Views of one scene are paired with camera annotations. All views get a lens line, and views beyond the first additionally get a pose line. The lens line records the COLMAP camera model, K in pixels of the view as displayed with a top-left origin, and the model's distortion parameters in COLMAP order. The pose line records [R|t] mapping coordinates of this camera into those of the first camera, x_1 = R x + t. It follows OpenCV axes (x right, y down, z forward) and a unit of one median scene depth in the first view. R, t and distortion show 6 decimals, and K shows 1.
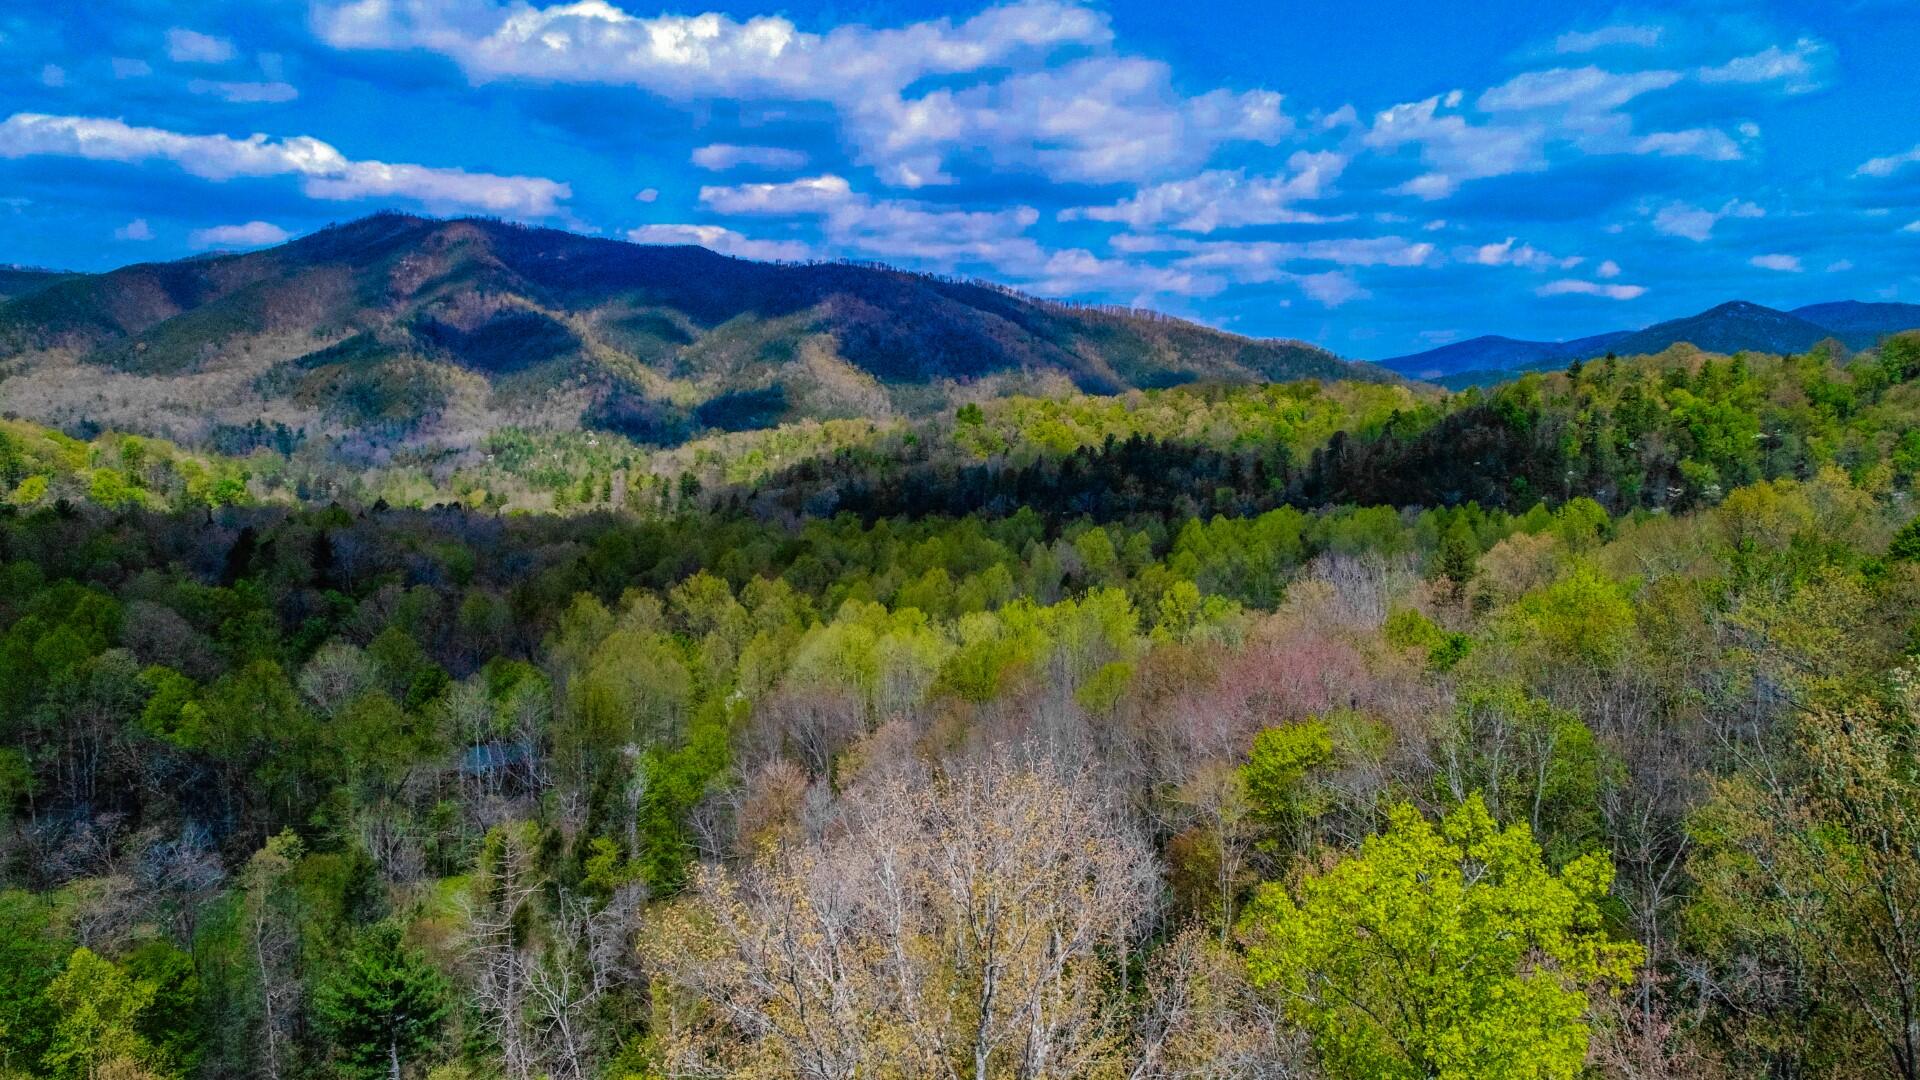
lens RADIAL K [[1292.6, 0, 954.4], [0, 1292.6, 541.8], [0, 0, 1]] dist [-0.000017, 0.001188]
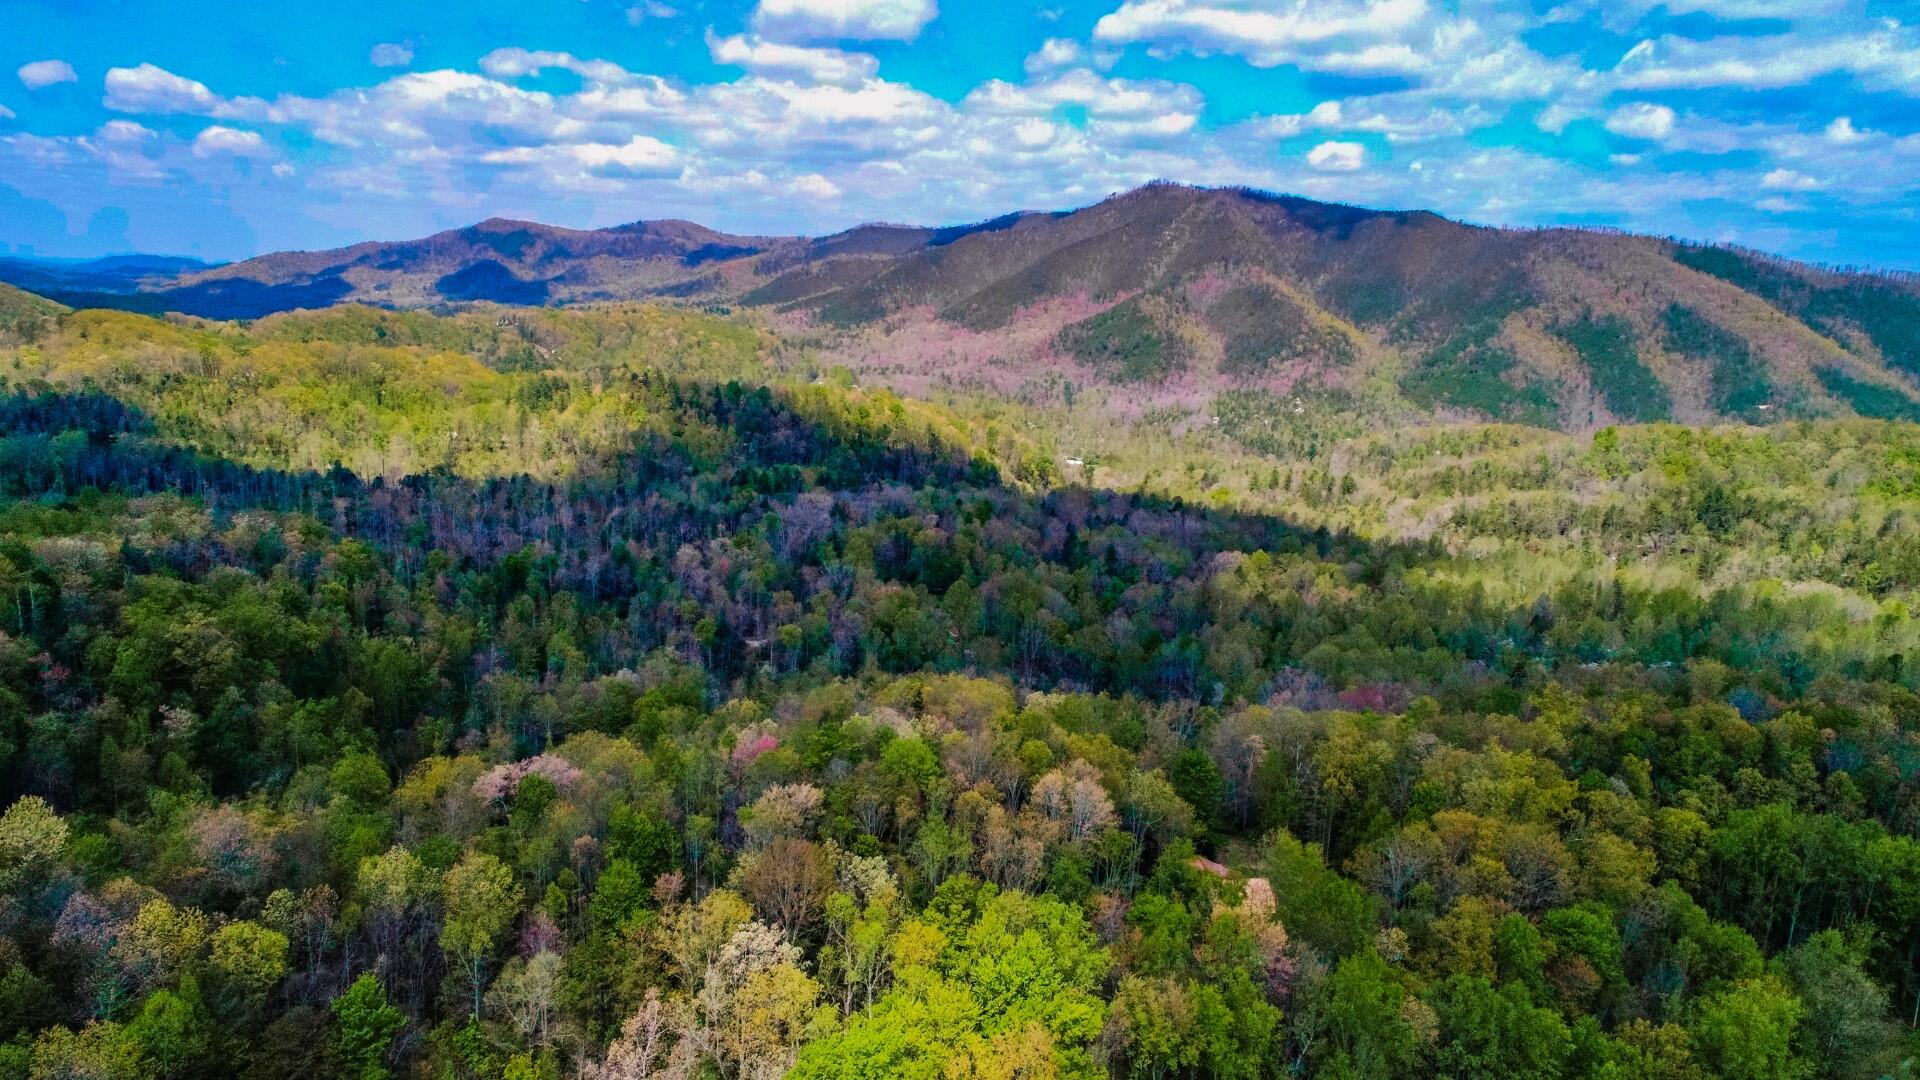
lens RADIAL K [[1346.0, 0, 963.3], [0, 1346.0, 539.1], [0, 0, 1]] dist [-0.005873, -0.003379]
pose [[0.857579, 0.120535, -0.500029, 0.083002], [-0.084840, 0.991987, 0.093620, -0.045338], [0.507307, -0.037864, 0.860933, -0.213399]]
